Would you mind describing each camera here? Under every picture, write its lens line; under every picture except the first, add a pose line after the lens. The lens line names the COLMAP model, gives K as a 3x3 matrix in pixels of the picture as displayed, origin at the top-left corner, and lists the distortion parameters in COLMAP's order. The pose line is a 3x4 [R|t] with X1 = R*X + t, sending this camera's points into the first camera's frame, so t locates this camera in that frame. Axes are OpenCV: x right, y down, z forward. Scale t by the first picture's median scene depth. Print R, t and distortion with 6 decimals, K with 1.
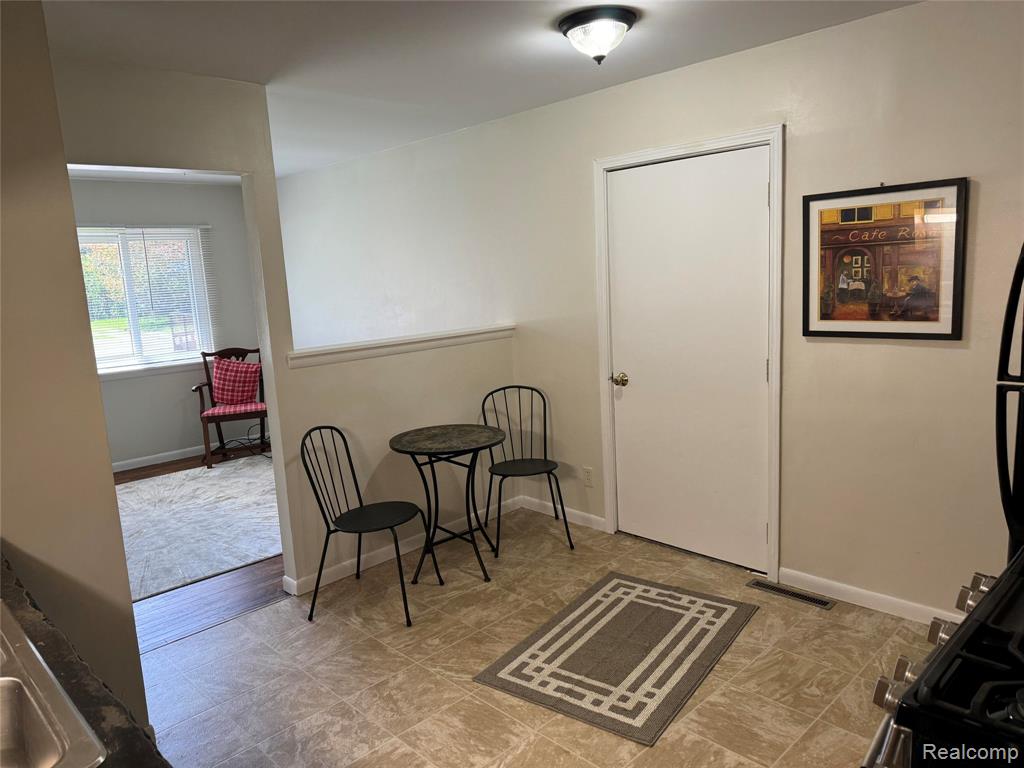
lens RADIAL K [[721.3, 0, 512.8], [0, 721.3, 388.9], [0, 0, 1]] dist [0.004614, 0.003397]
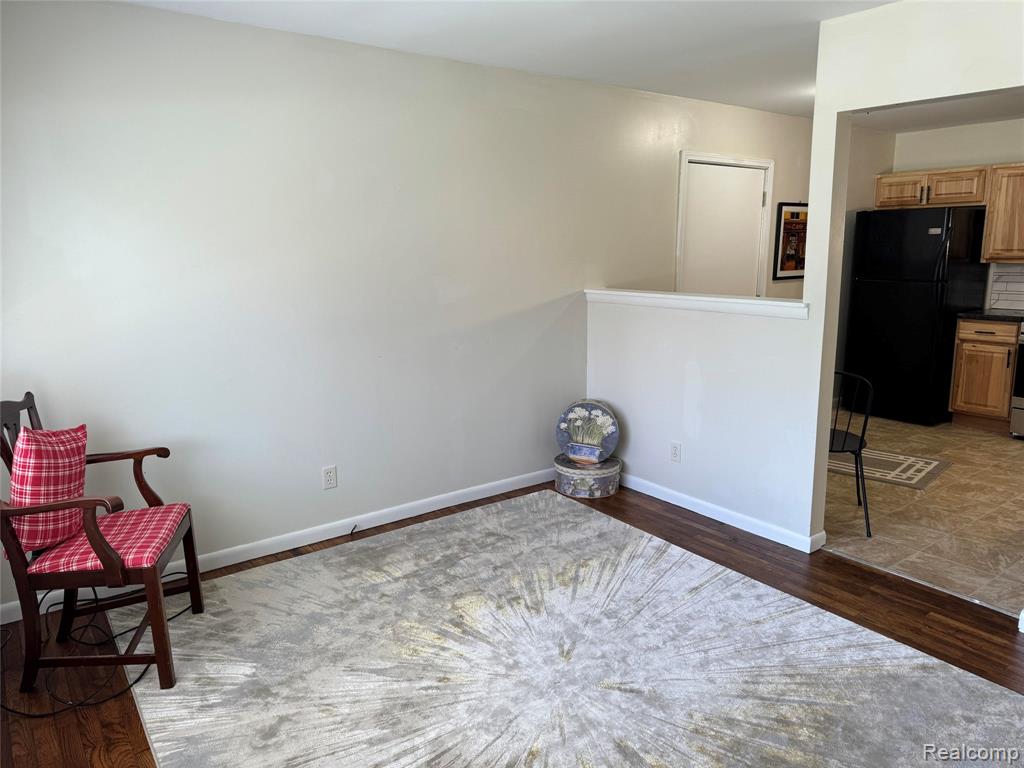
lens RADIAL K [[721.3, 0, 512.8], [0, 721.3, 388.9], [0, 0, 1]] dist [0.004614, 0.003397]
pose [[0.129432, -0.145846, 0.980804, -1.616832], [0.163995, 0.978651, 0.123885, -0.150560], [-0.977933, 0.144812, 0.150586, 1.530187]]
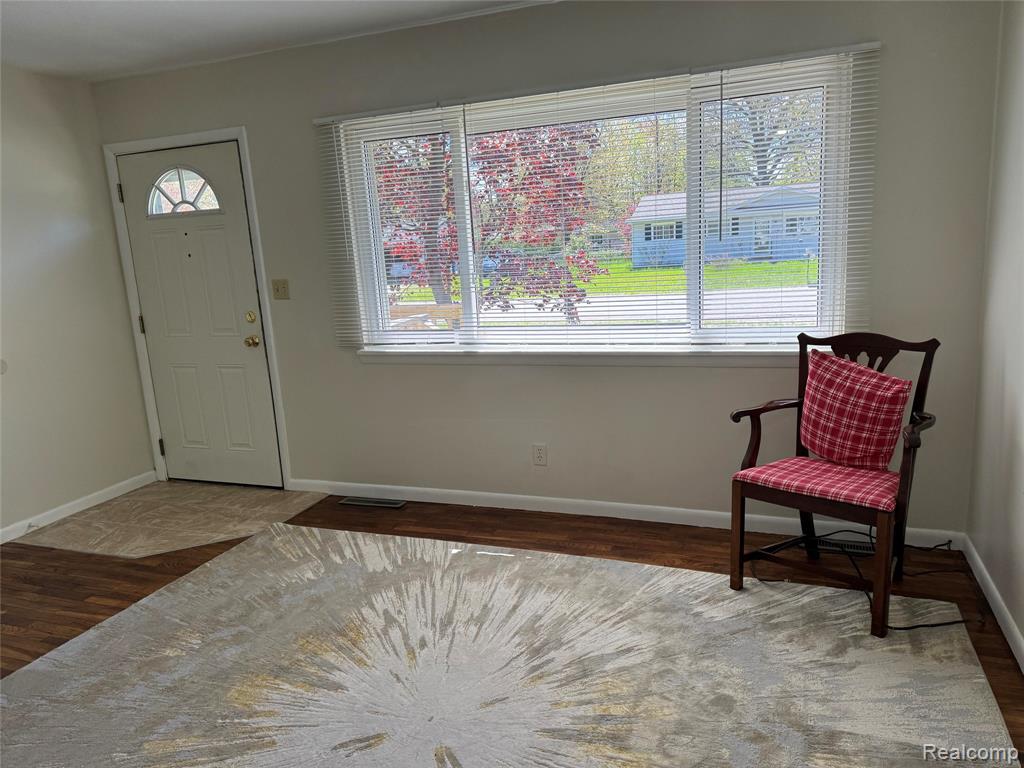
lens RADIAL K [[721.3, 0, 512.8], [0, 721.3, 388.9], [0, 0, 1]] dist [0.004614, 0.003397]
pose [[0.419475, 0.209235, -0.883324, -0.198046], [-0.109777, 0.977625, 0.179442, -0.176016], [0.901105, 0.021697, 0.433059, 1.401550]]
